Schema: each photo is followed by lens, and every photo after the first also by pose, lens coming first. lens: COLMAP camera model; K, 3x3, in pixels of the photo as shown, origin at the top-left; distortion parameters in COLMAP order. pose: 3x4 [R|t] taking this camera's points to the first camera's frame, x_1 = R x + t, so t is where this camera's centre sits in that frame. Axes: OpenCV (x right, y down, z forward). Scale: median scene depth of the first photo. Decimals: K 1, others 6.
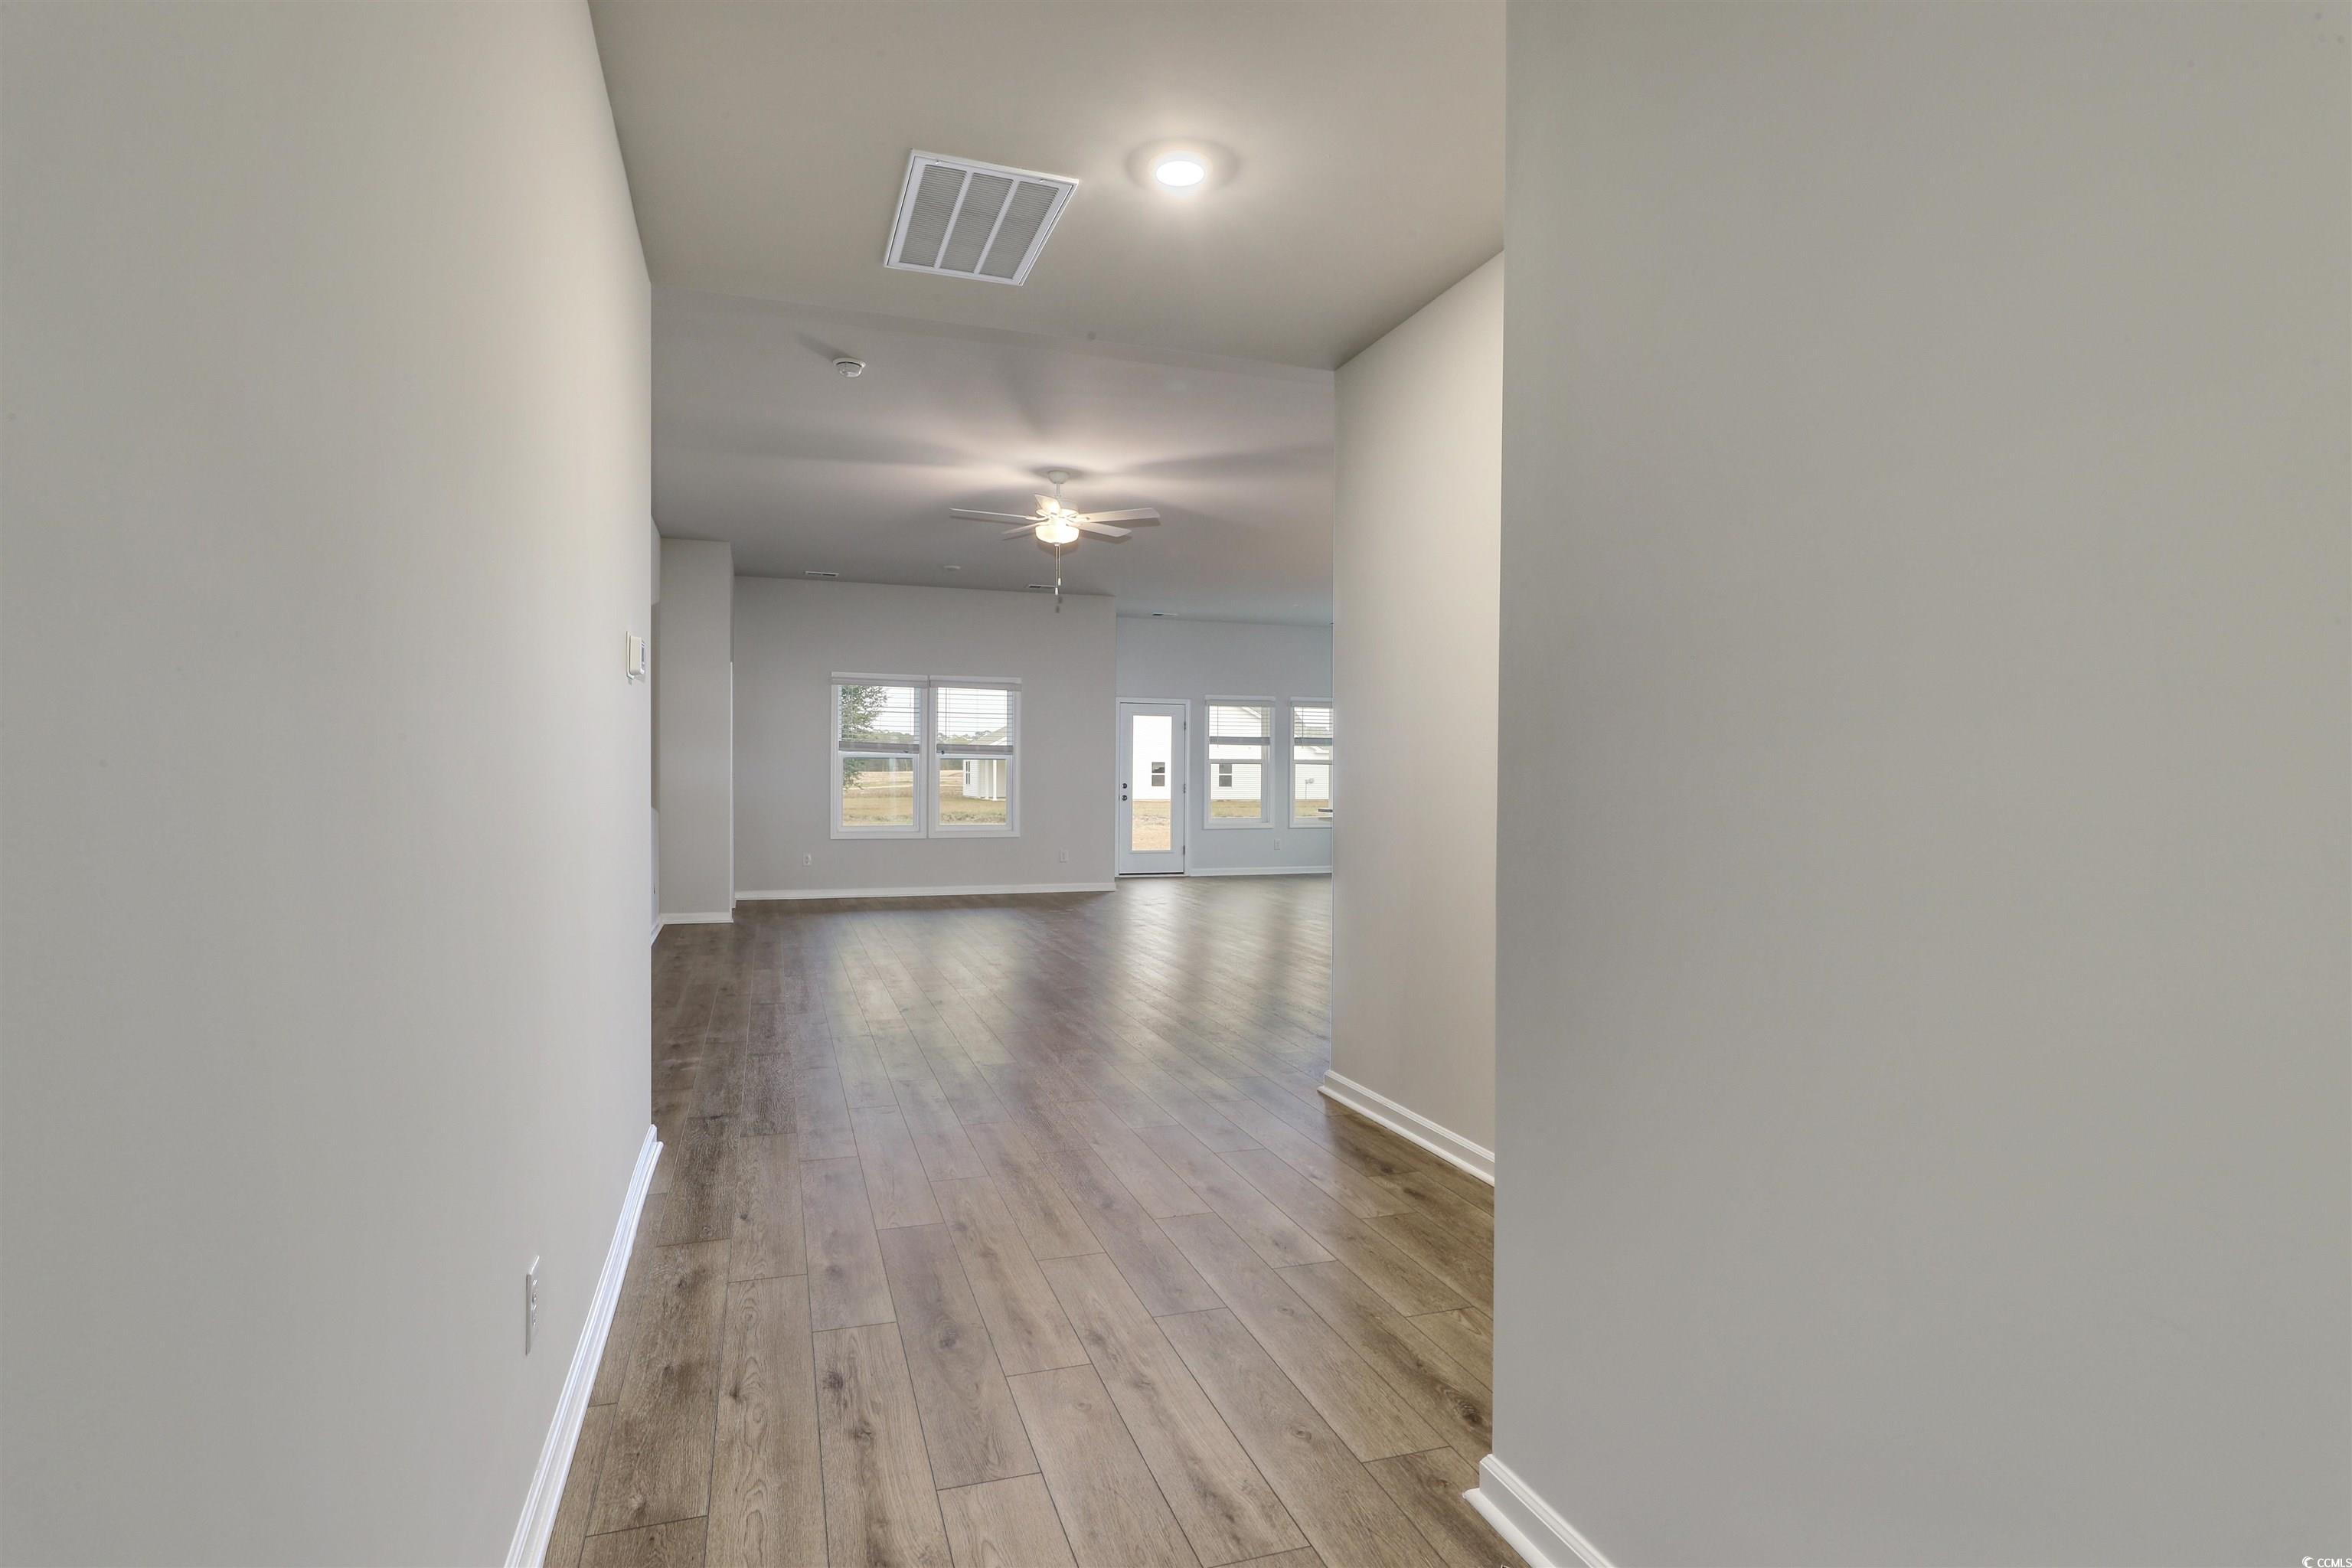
lens RADIAL K [[1212.7, 0, 1176.0], [0, 1212.7, 784.0], [0, 0, 1]] dist [0.005661, -0.000372]
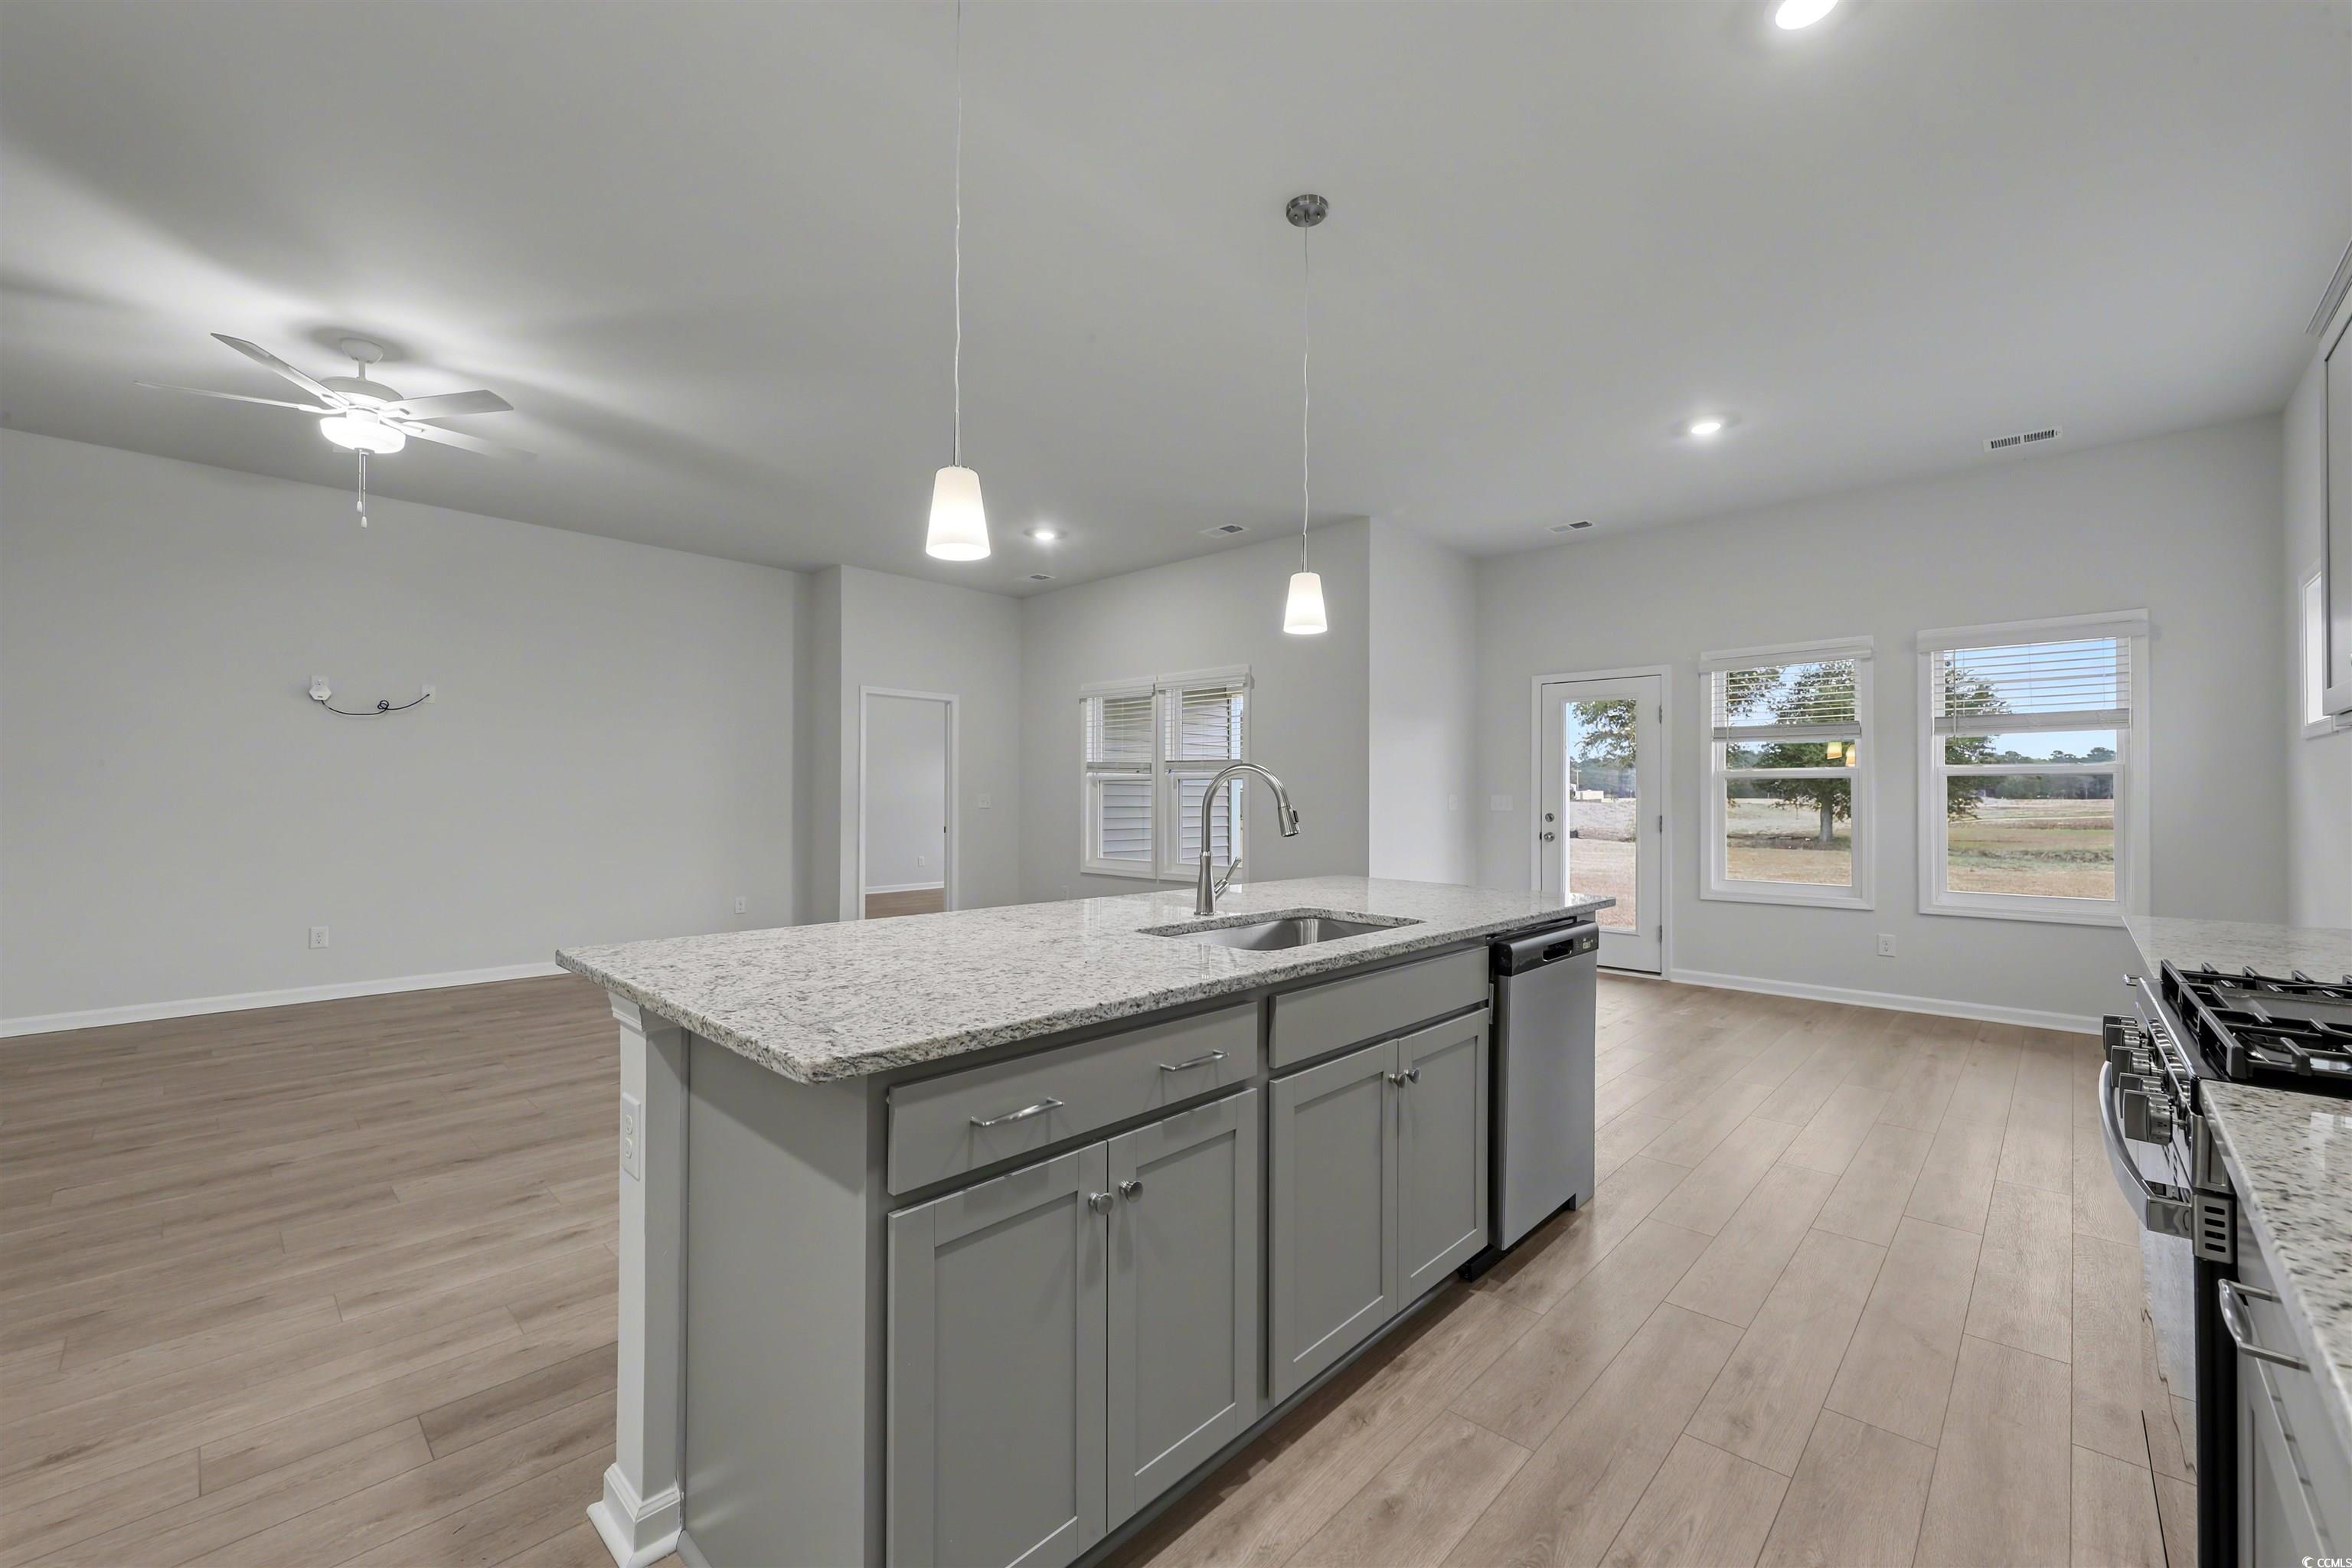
lens RADIAL K [[942.0, 0, 1171.1], [0, 942.0, 790.4], [0, 0, 1]] dist [0.002813, -0.000243]
pose [[0.464215, -0.012141, -0.885639, 0.288314], [-0.006987, 0.999825, -0.017369, -0.002500], [0.885695, 0.014251, 0.464049, 0.595155]]
